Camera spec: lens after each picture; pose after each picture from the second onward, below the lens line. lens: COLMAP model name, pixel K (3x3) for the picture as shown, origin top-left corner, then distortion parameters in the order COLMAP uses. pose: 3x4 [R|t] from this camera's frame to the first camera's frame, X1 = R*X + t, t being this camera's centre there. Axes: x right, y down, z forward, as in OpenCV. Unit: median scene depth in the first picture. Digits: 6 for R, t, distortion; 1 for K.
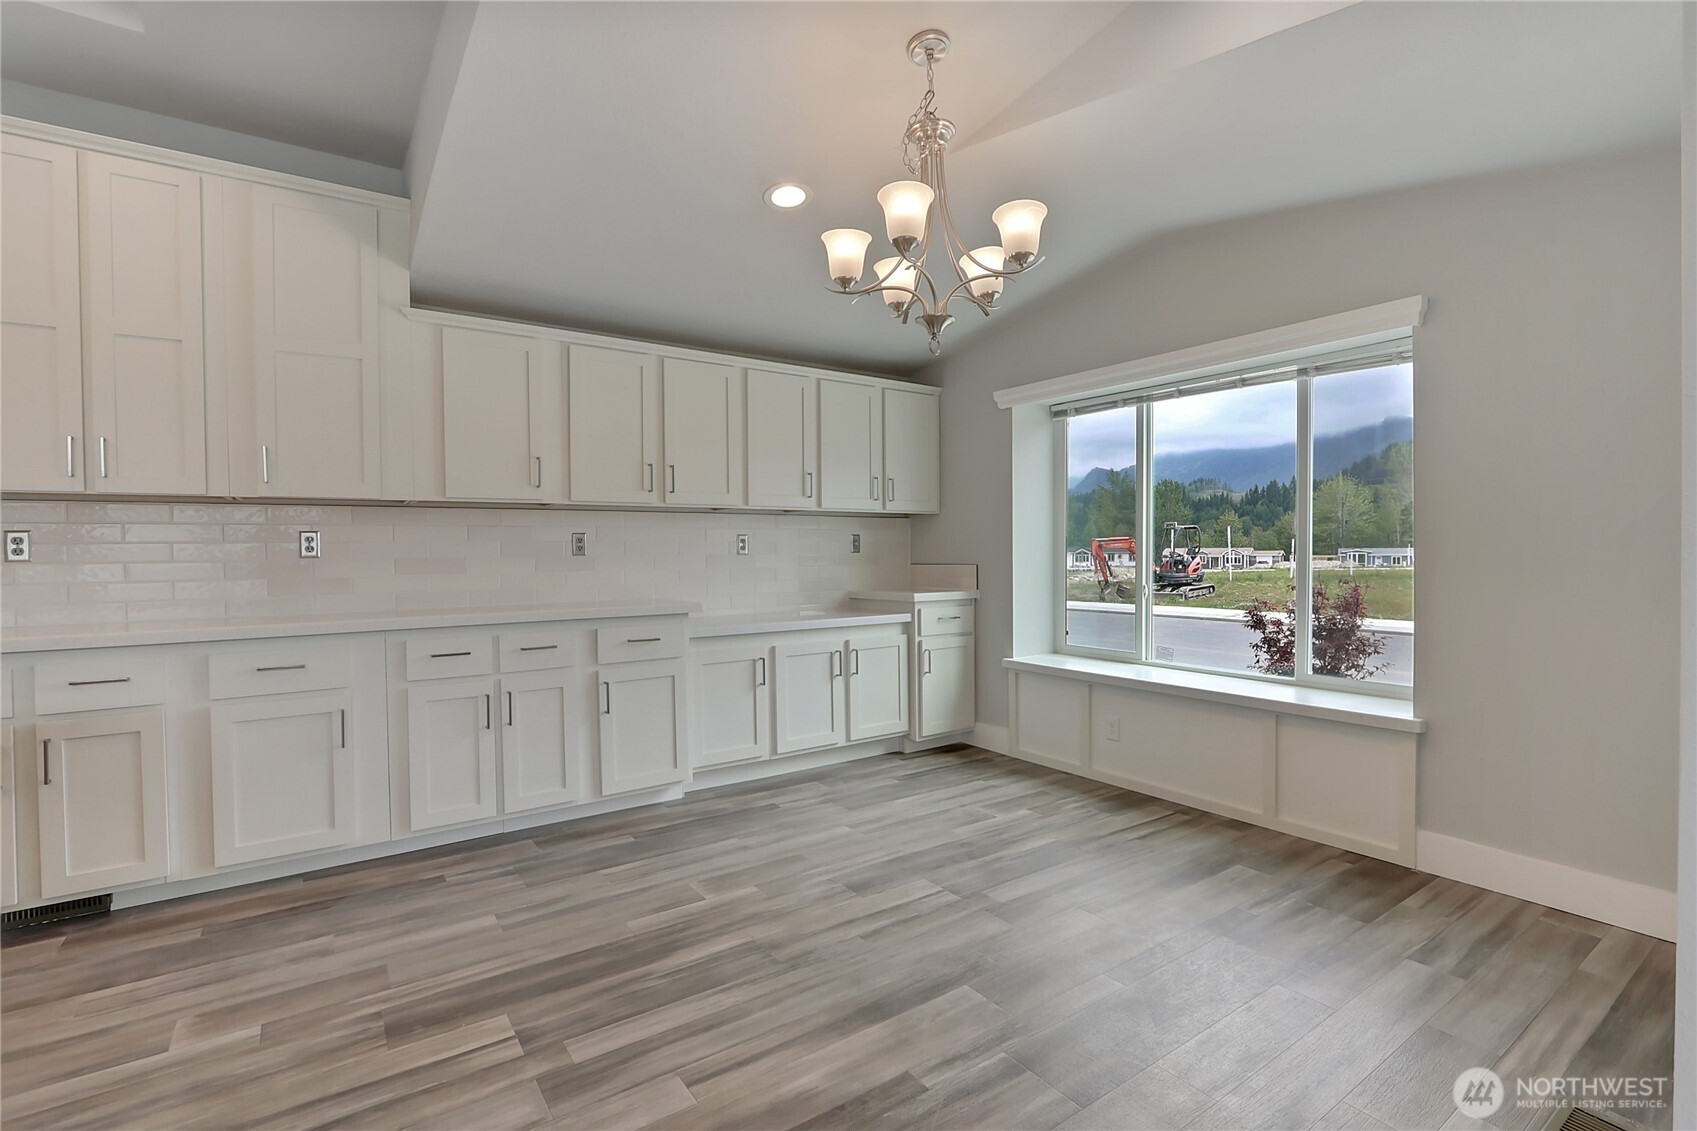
lens RADIAL K [[786.1, 0, 859.2], [0, 786.1, 563.1], [0, 0, 1]] dist [-0.016012, 0.001693]
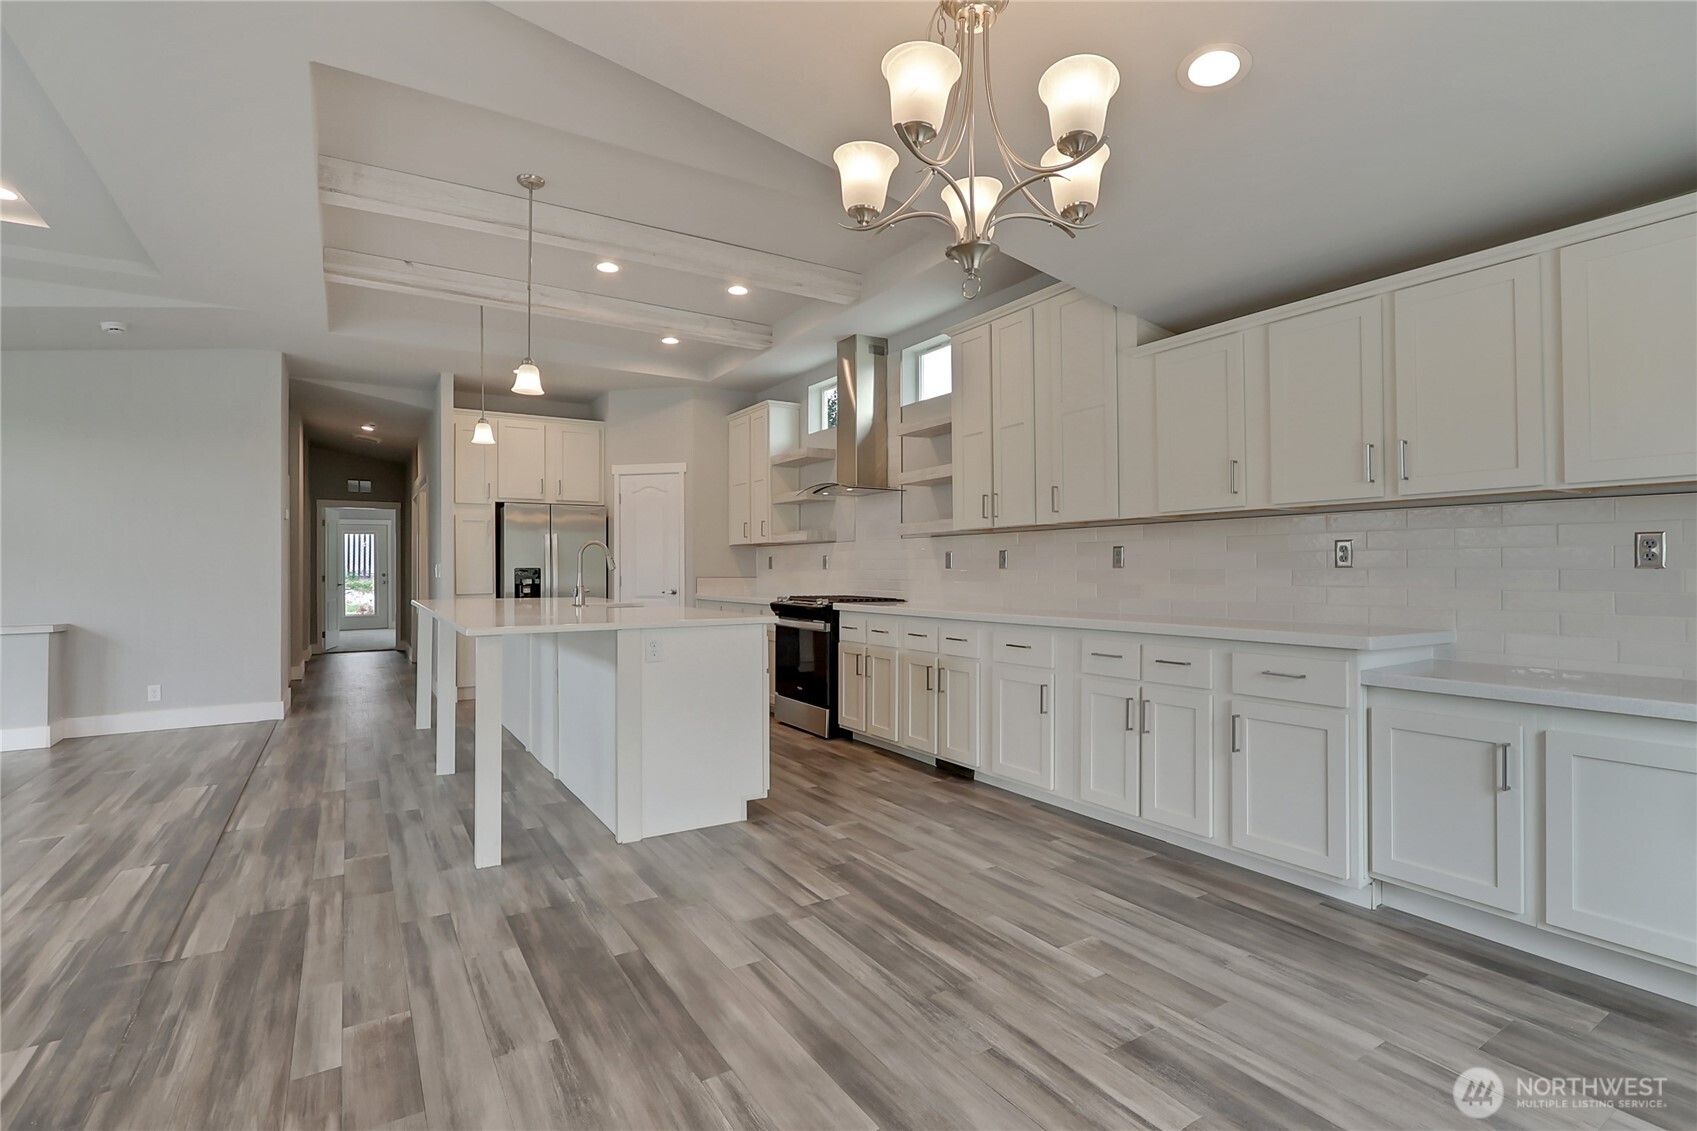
lens RADIAL K [[786.1, 0, 840.7], [0, 786.1, 563.5], [0, 0, 1]] dist [-0.016012, 0.001693]
pose [[-0.056638, 0.003006, -0.998390, 0.592624], [-0.011671, 0.999925, 0.003673, -0.013216], [0.998327, 0.011861, -0.056598, 0.653745]]
